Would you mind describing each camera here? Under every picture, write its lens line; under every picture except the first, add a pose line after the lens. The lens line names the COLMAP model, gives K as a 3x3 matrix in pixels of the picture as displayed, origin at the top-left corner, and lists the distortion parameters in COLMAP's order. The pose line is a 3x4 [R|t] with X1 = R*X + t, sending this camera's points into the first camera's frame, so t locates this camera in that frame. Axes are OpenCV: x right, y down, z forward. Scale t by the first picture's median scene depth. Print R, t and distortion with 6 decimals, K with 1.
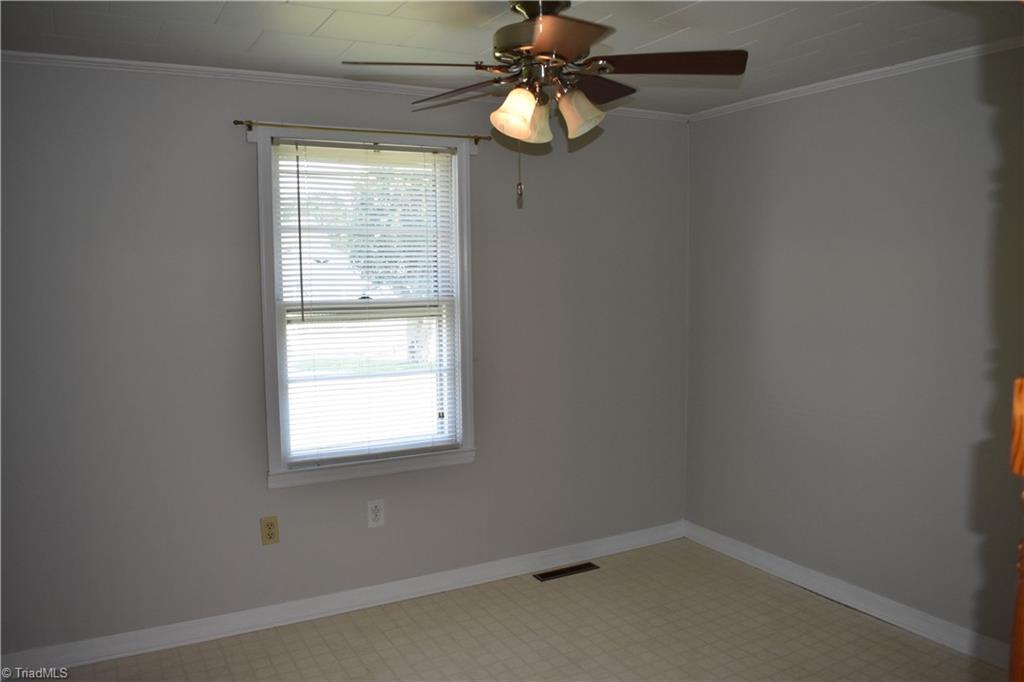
lens RADIAL K [[820.1, 0, 512.0], [0, 820.1, 341.0], [0, 0, 1]] dist [-0.002092, -0.000201]
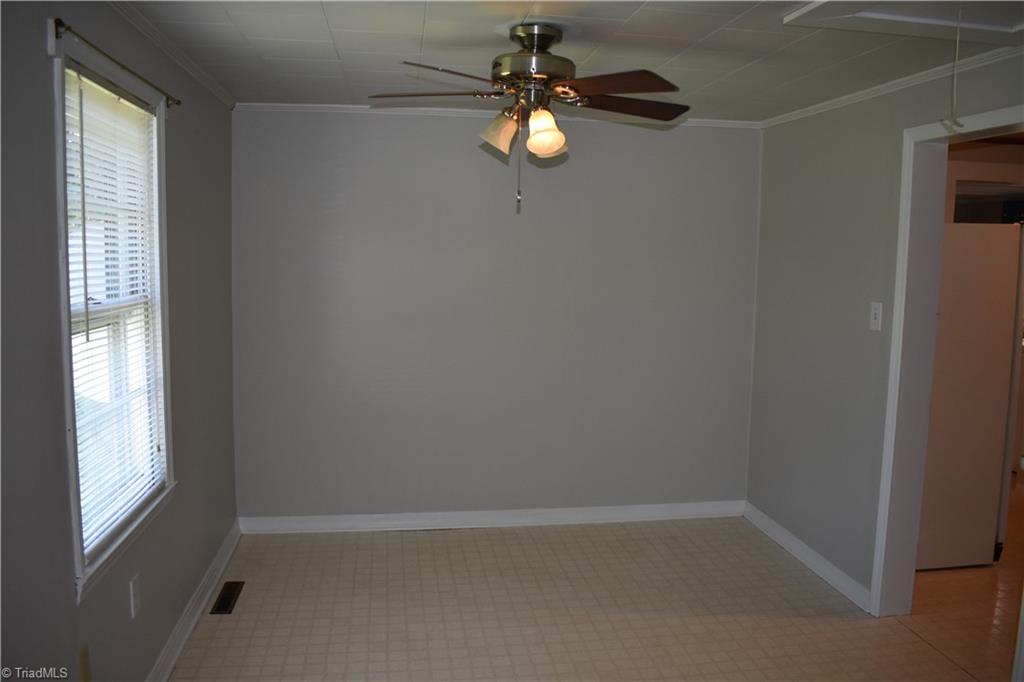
lens RADIAL K [[821.1, 0, 512.0], [0, 821.1, 341.0], [0, 0, 1]] dist [0.000779, 0.000074]
pose [[0.362933, -0.079185, 0.928445, -0.755801], [0.064156, 0.996142, 0.059880, -0.041058], [-0.929604, 0.037833, 0.366613, 0.435259]]
